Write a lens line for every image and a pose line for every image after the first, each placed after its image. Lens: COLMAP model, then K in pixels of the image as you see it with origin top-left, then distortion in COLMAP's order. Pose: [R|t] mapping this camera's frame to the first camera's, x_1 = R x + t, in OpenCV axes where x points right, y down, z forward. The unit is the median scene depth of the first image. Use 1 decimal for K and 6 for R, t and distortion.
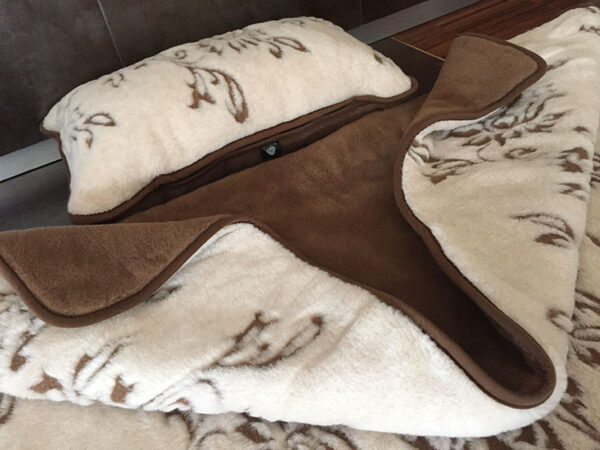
lens RADIAL K [[515.3, 0, 300.0], [0, 515.3, 225.0], [0, 0, 1]] dist [0.102952, -0.142069]
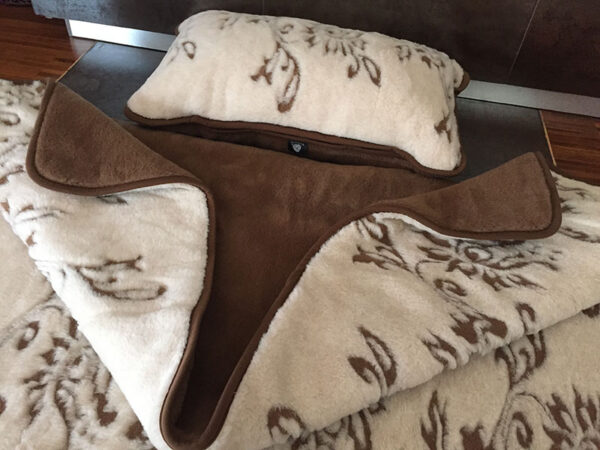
lens RADIAL K [[515.3, 0, 300.0], [0, 515.3, 225.0], [0, 0, 1]] dist [0.102952, -0.142069]
pose [[0.763549, 0.581217, -0.281388, 0.381883], [-0.543221, 0.813733, 0.206761, -0.262909], [0.349148, -0.005016, 0.937054, -0.017458]]
